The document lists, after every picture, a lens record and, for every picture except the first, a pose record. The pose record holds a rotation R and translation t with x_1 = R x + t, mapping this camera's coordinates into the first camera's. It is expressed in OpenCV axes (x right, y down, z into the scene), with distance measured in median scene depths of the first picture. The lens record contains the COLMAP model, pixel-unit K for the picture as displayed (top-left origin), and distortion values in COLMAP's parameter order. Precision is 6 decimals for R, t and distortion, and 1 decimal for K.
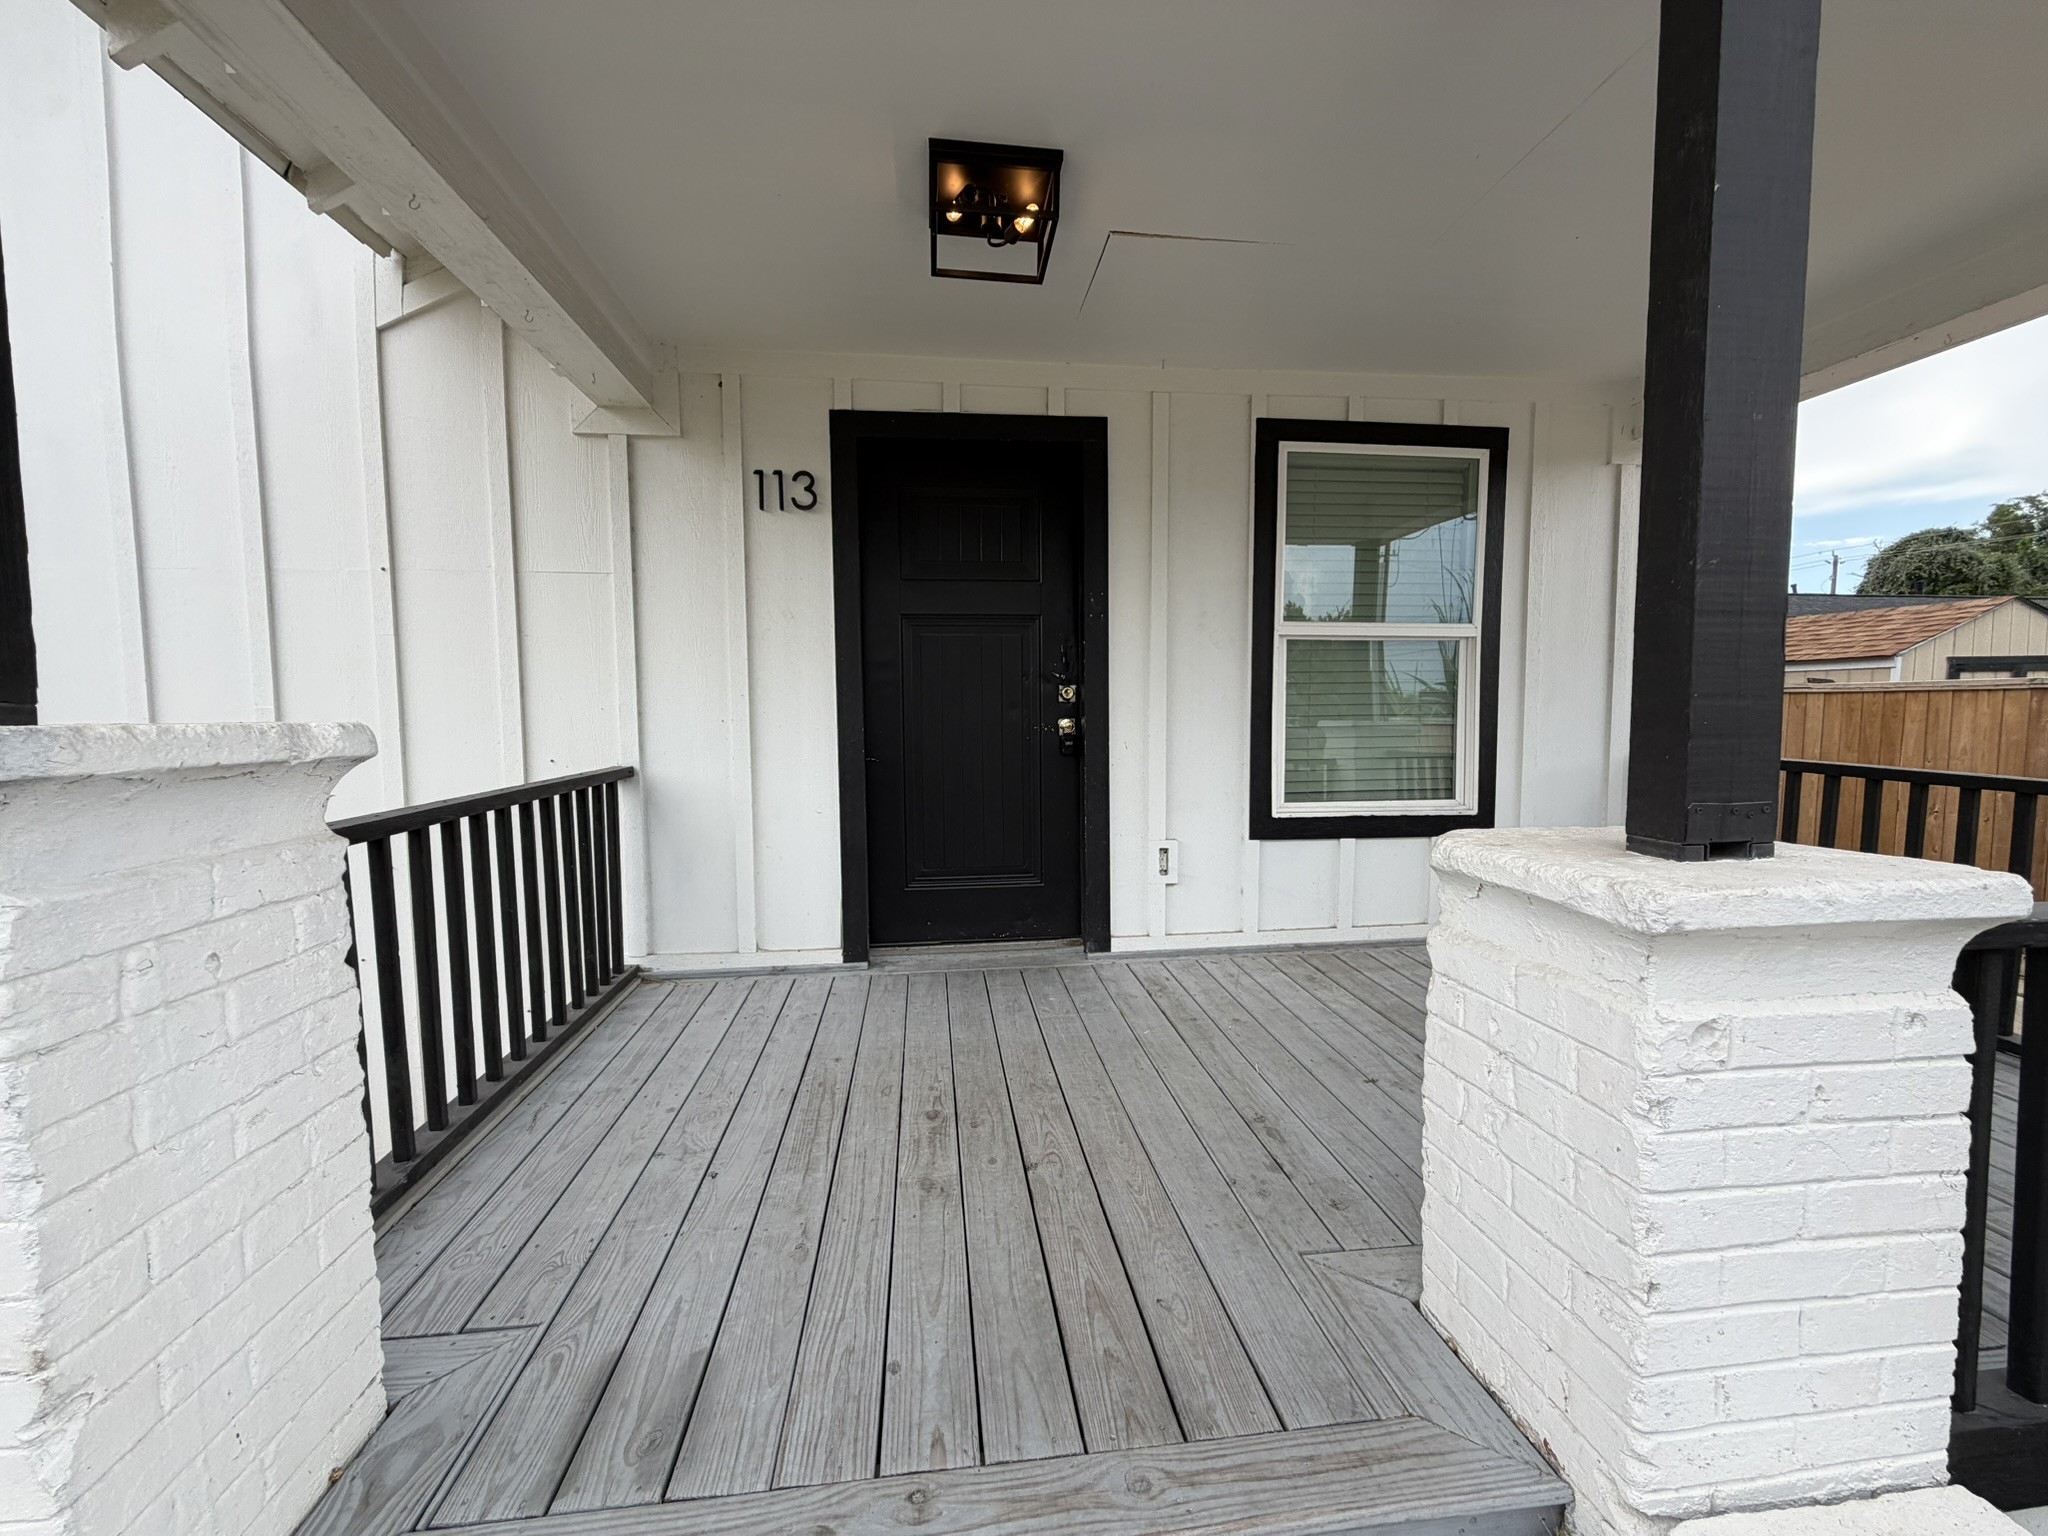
lens RADIAL K [[817.8, 0, 1022.1], [0, 817.8, 769.2], [0, 0, 1]] dist [0.000318, 0.000047]
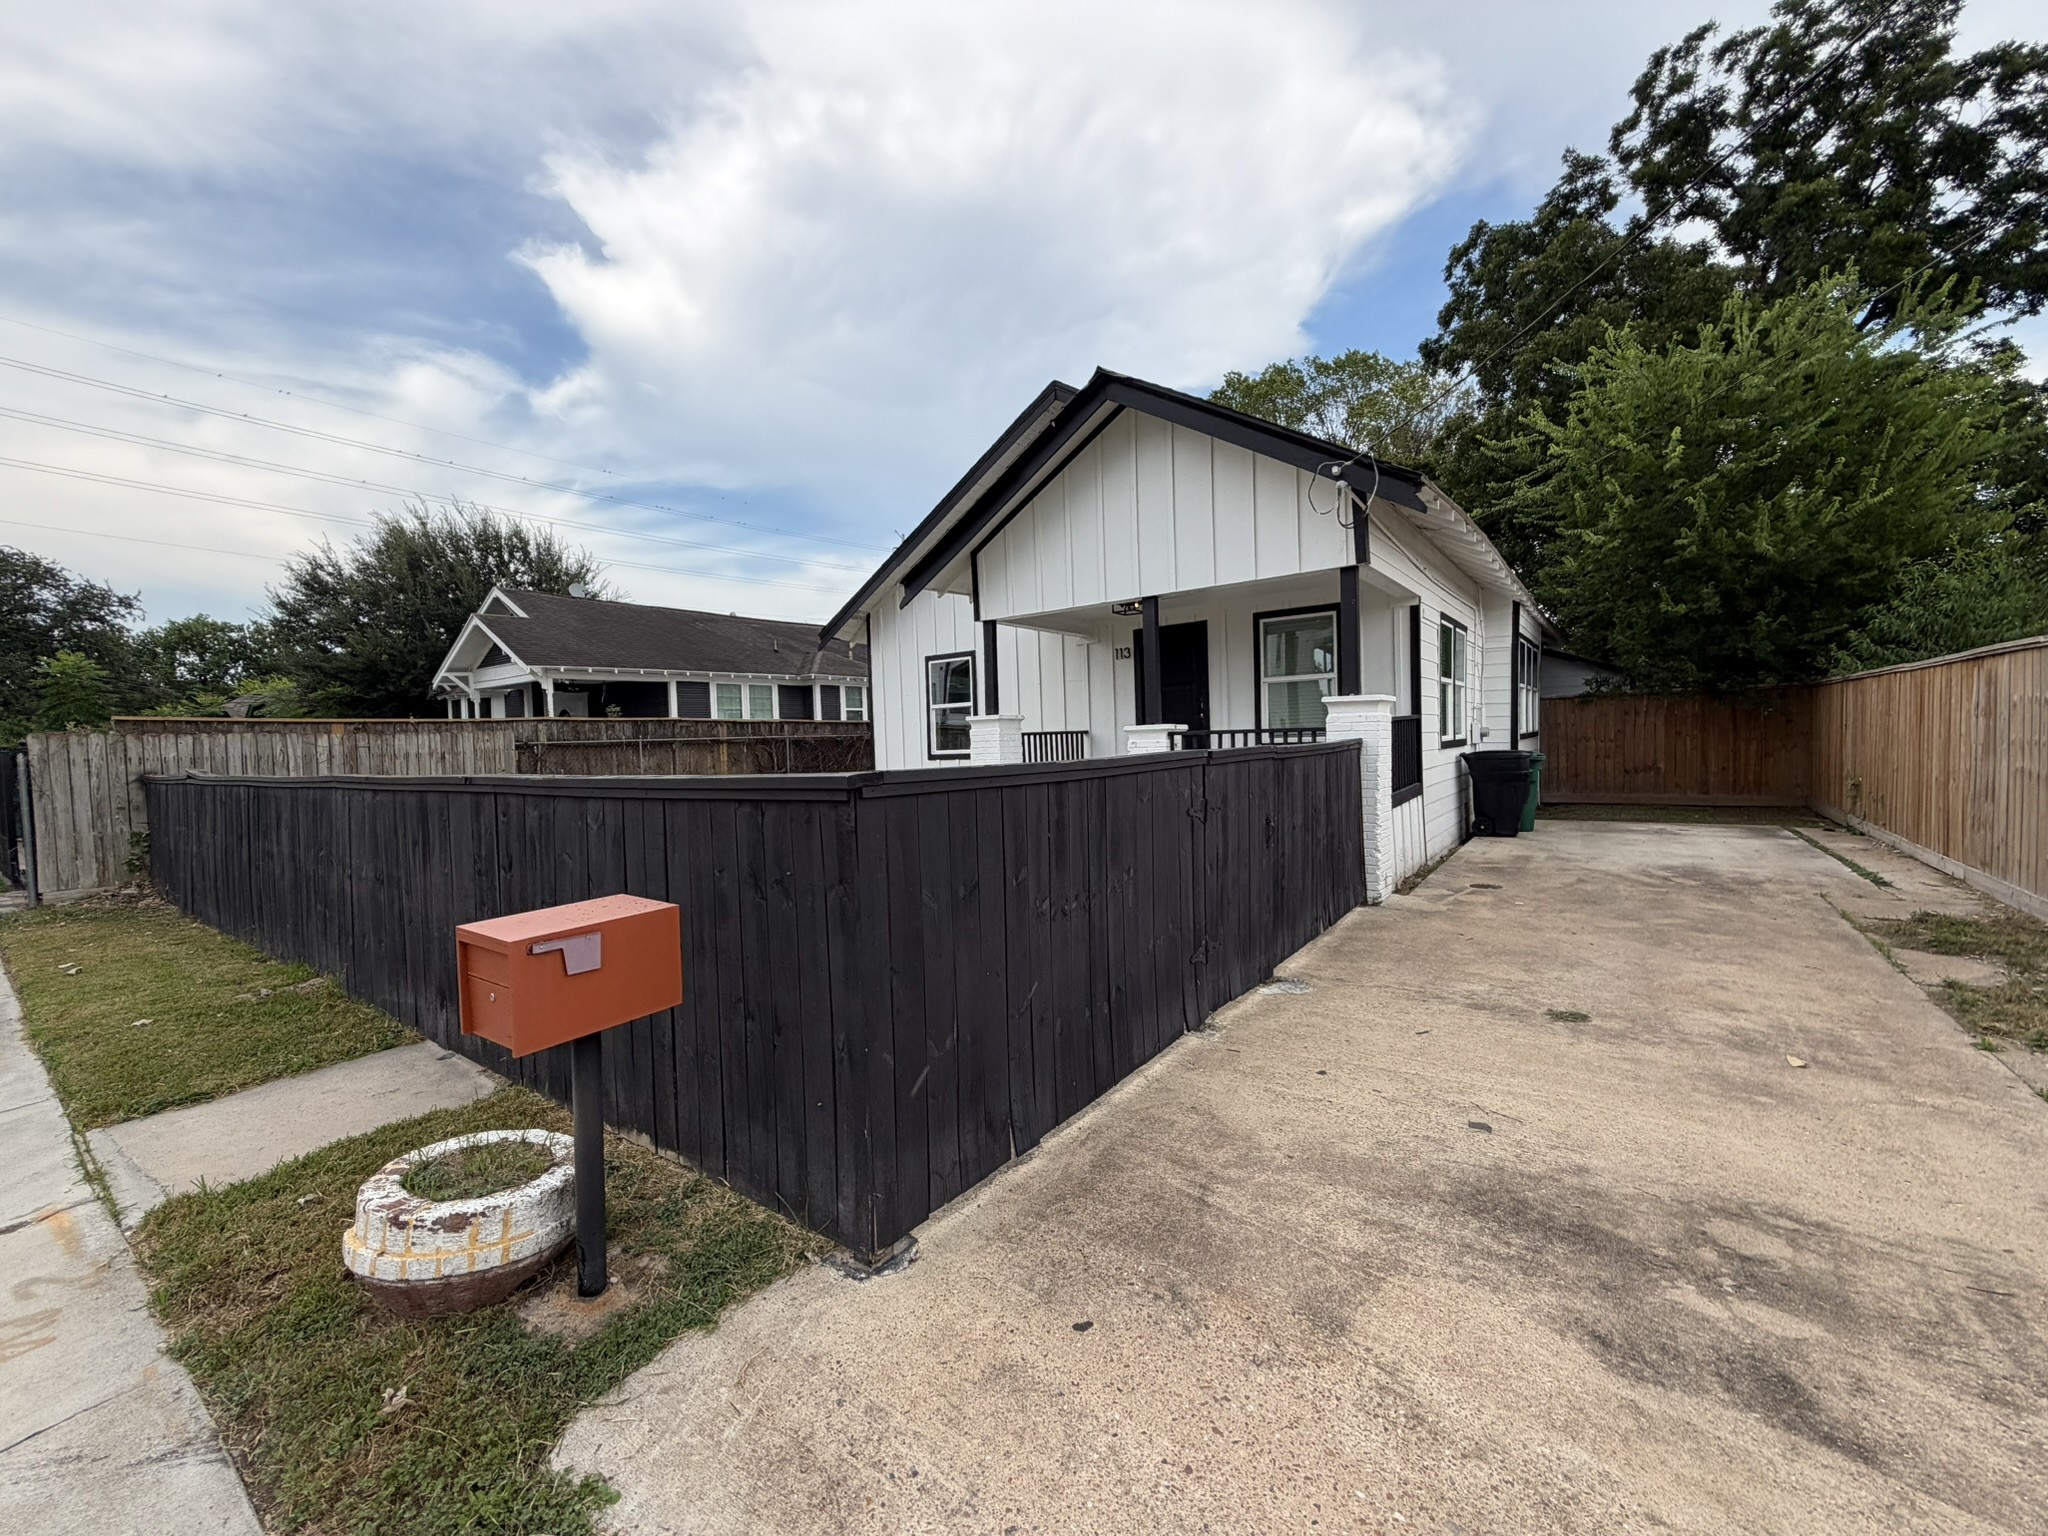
lens RADIAL K [[817.8, 0, 1016.8], [0, 817.8, 779.5], [0, 0, 1]] dist [0.000318, 0.000047]
pose [[0.727668, 0.012469, -0.685816, 1.844861], [-0.019086, 0.999816, -0.002073, 0.233185], [0.685663, 0.014599, 0.727772, -1.935894]]
